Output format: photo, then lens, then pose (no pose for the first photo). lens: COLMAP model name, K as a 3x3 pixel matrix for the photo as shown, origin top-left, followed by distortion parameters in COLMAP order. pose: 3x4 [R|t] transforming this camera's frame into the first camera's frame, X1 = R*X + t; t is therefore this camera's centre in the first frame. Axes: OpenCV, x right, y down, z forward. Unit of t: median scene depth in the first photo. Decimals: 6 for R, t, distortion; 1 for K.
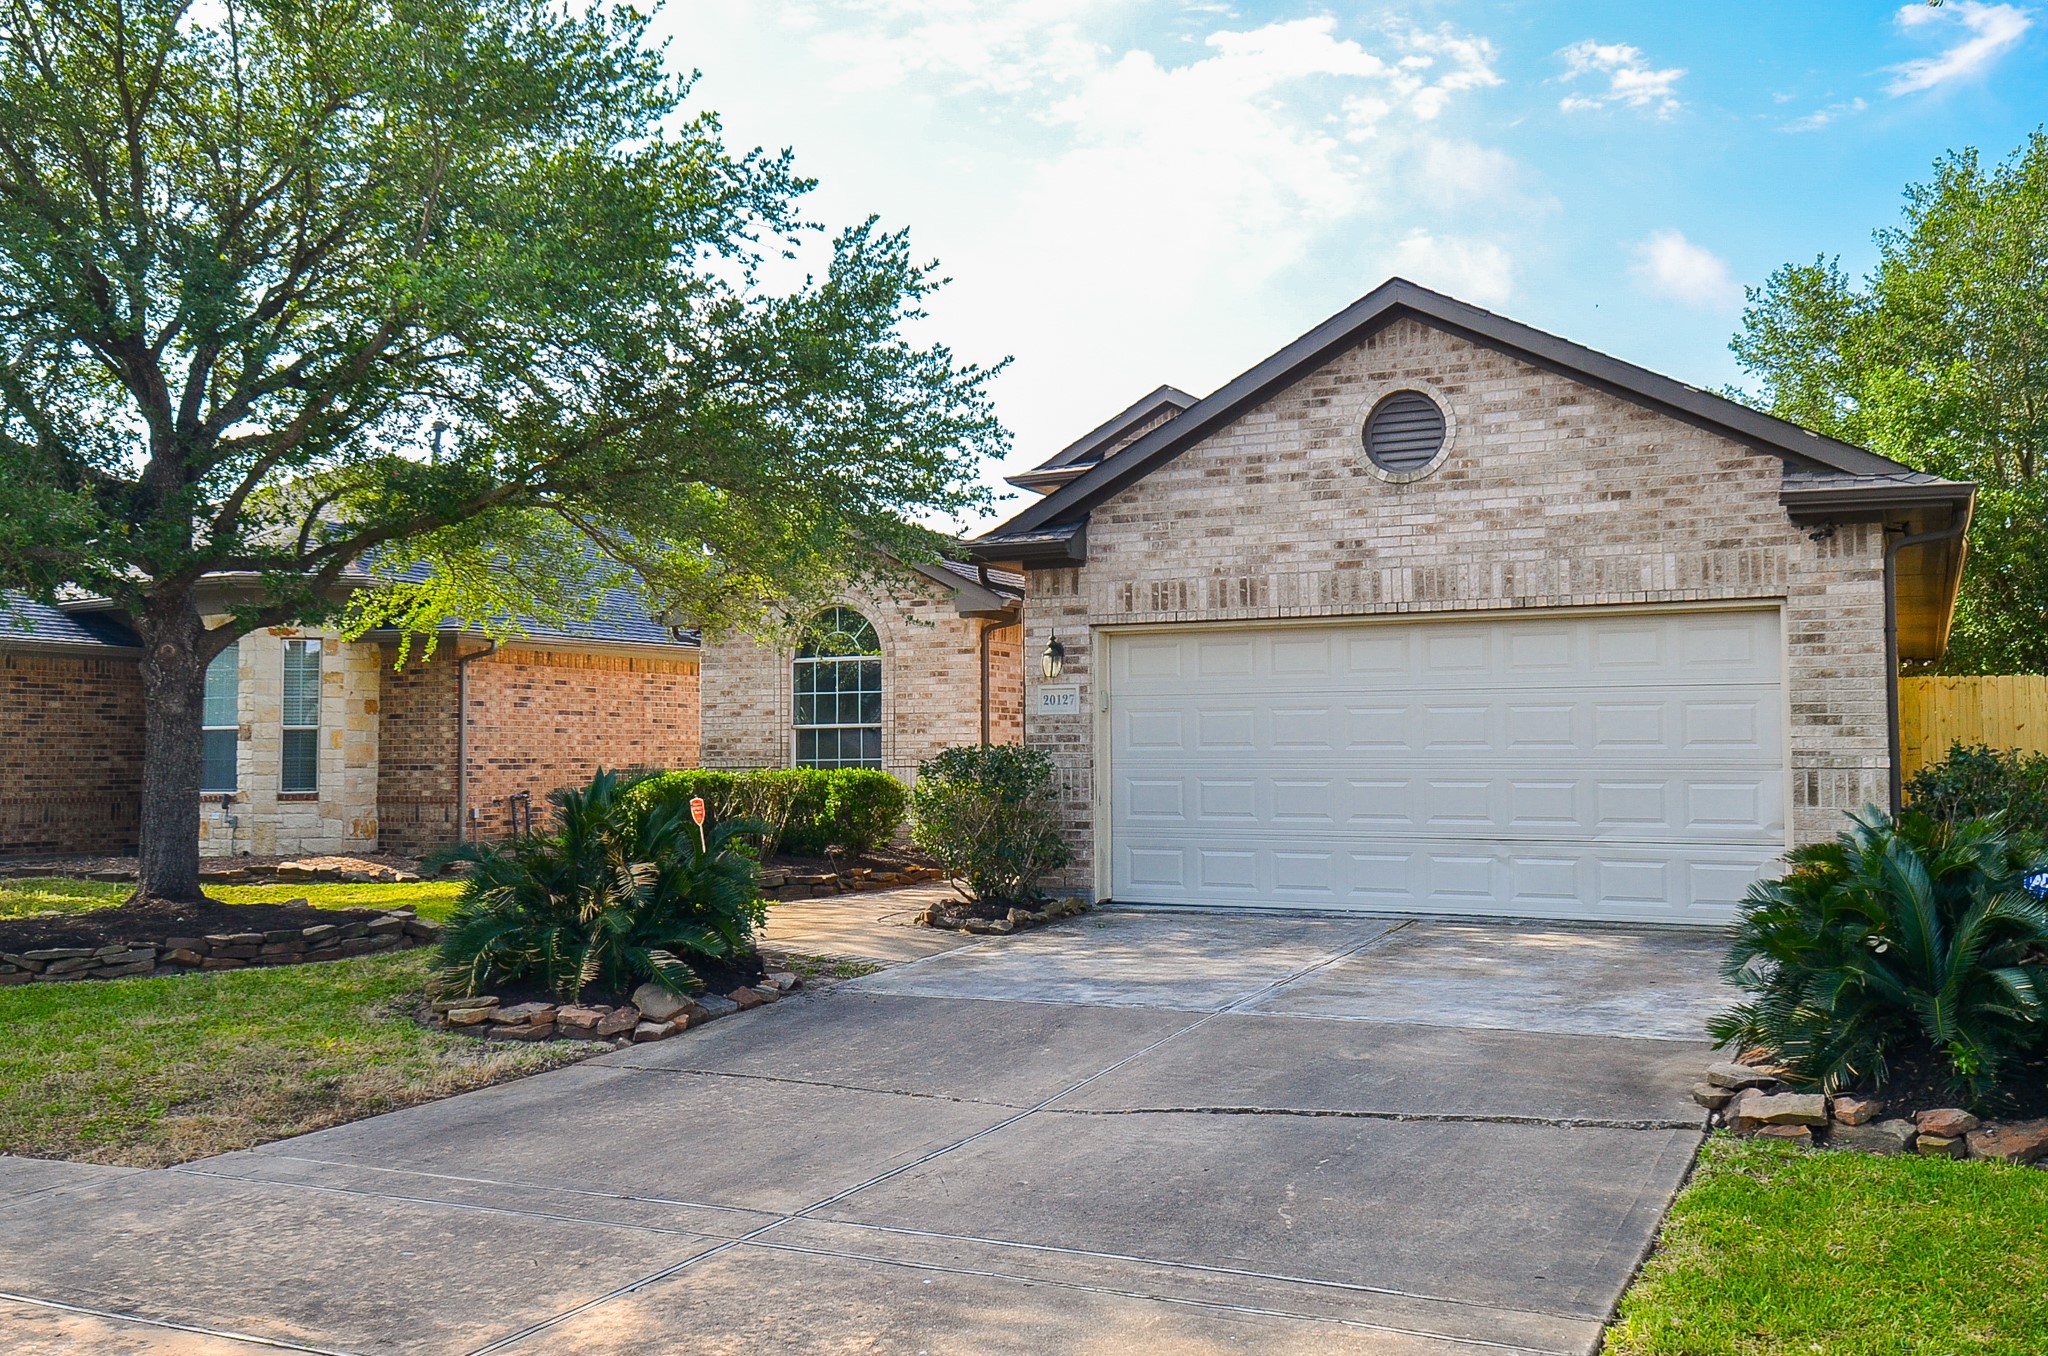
lens RADIAL K [[1757.9, 0, 1023.6], [0, 1757.9, 700.3], [0, 0, 1]] dist [0.001392, -0.000736]
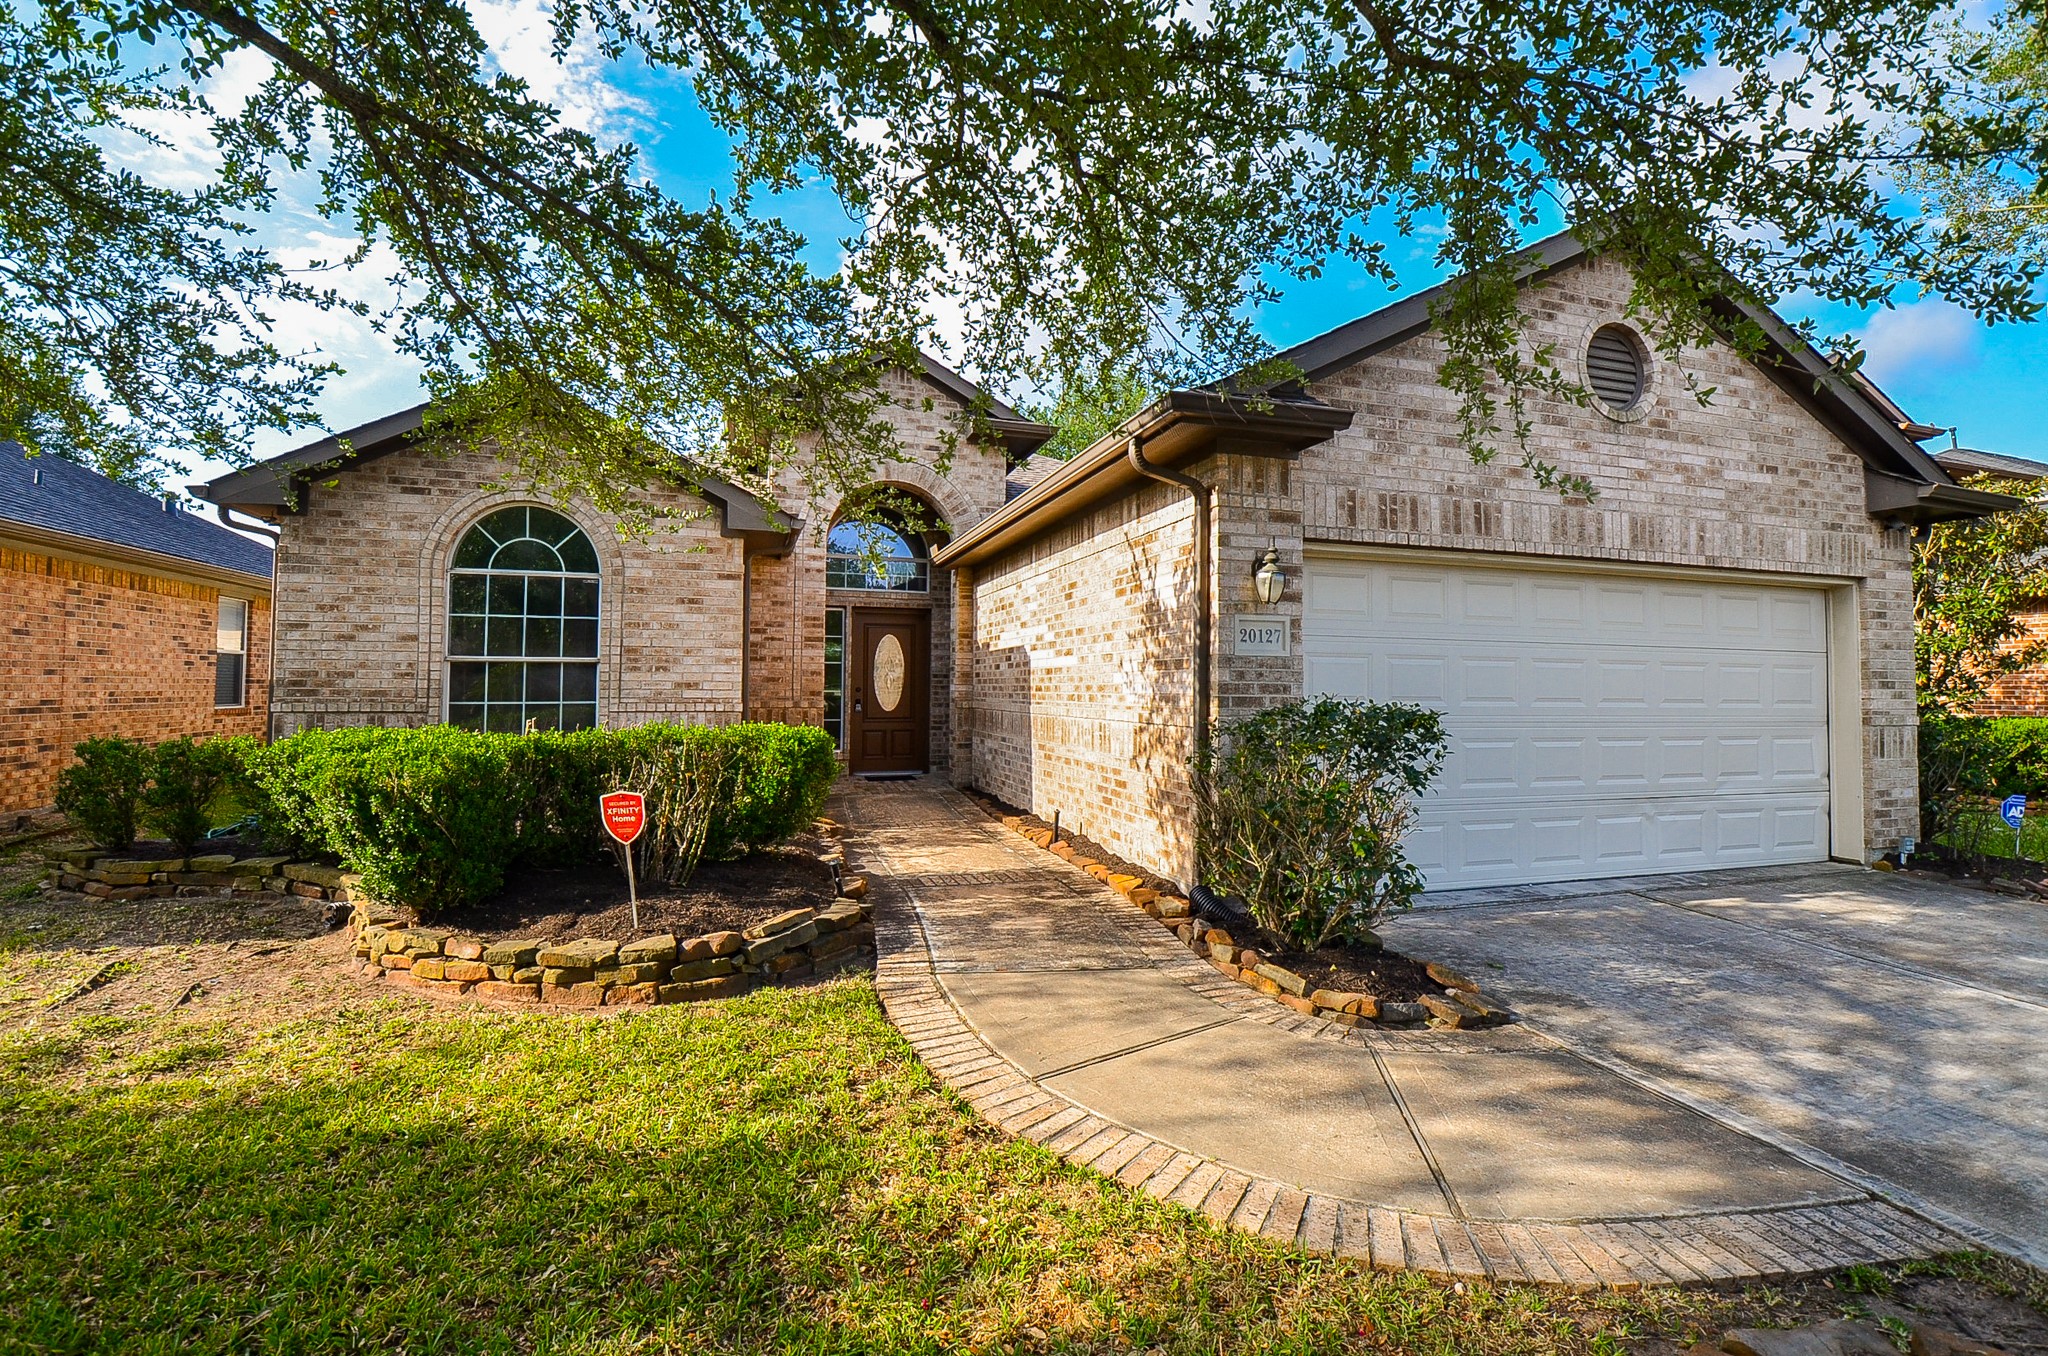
lens RADIAL K [[899.9, 0, 1013.0], [0, 899.9, 669.0], [0, 0, 1]] dist [-0.001328, -0.019370]
pose [[0.728989, 0.026483, 0.684013, -0.325000], [-0.033750, 0.999427, -0.002727, 0.018827], [-0.683693, -0.021097, 0.729465, 0.832154]]
